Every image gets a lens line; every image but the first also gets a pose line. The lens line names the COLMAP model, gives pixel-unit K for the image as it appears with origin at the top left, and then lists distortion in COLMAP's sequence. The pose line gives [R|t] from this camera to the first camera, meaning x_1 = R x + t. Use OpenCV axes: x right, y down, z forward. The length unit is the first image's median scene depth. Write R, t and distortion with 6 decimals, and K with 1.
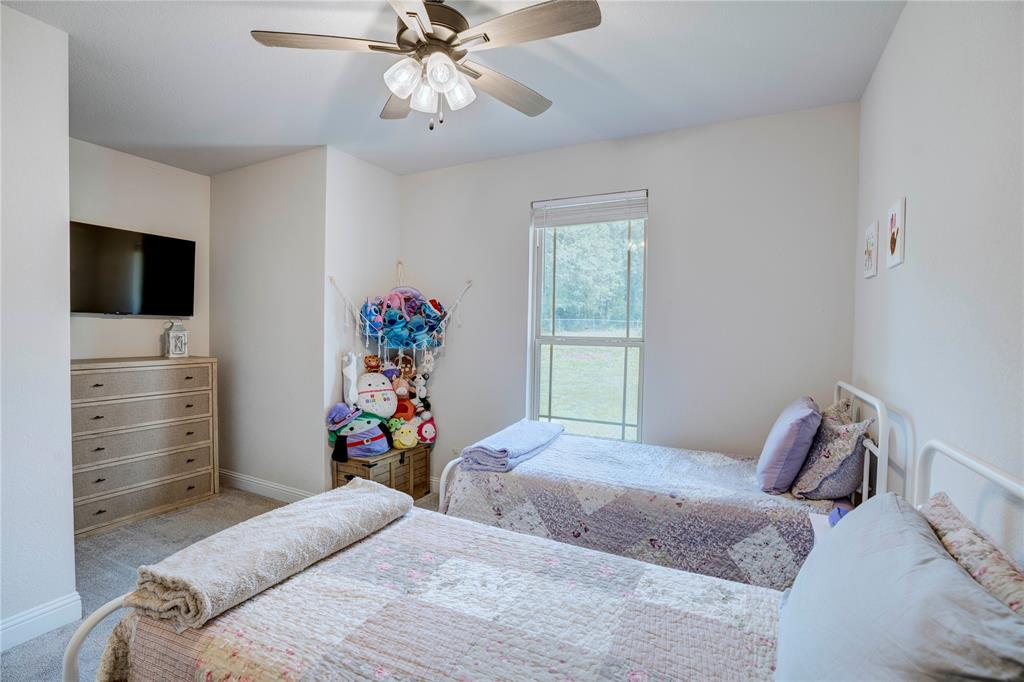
lens RADIAL K [[472.1, 0, 507.5], [0, 472.1, 342.7], [0, 0, 1]] dist [-0.069696, 0.025153]
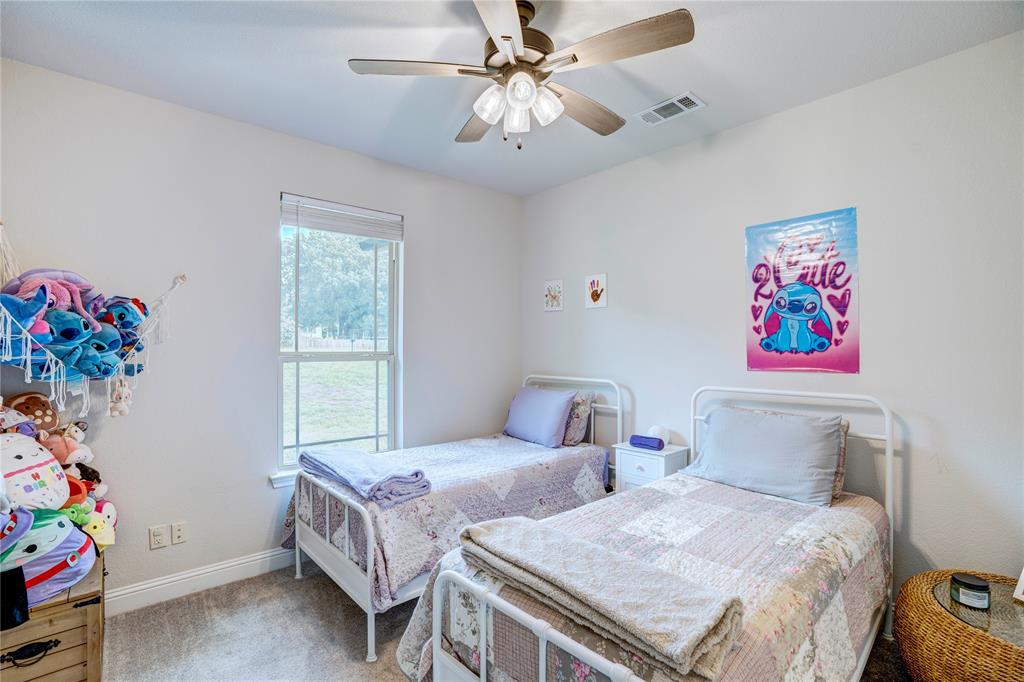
lens RADIAL K [[472.1, 0, 507.5], [0, 472.1, 342.7], [0, 0, 1]] dist [-0.069696, 0.025153]
pose [[0.364459, -0.007378, 0.931190, -0.607750], [0.031672, 0.999488, -0.004477, -0.016328], [-0.930681, 0.031124, 0.364506, 0.357776]]
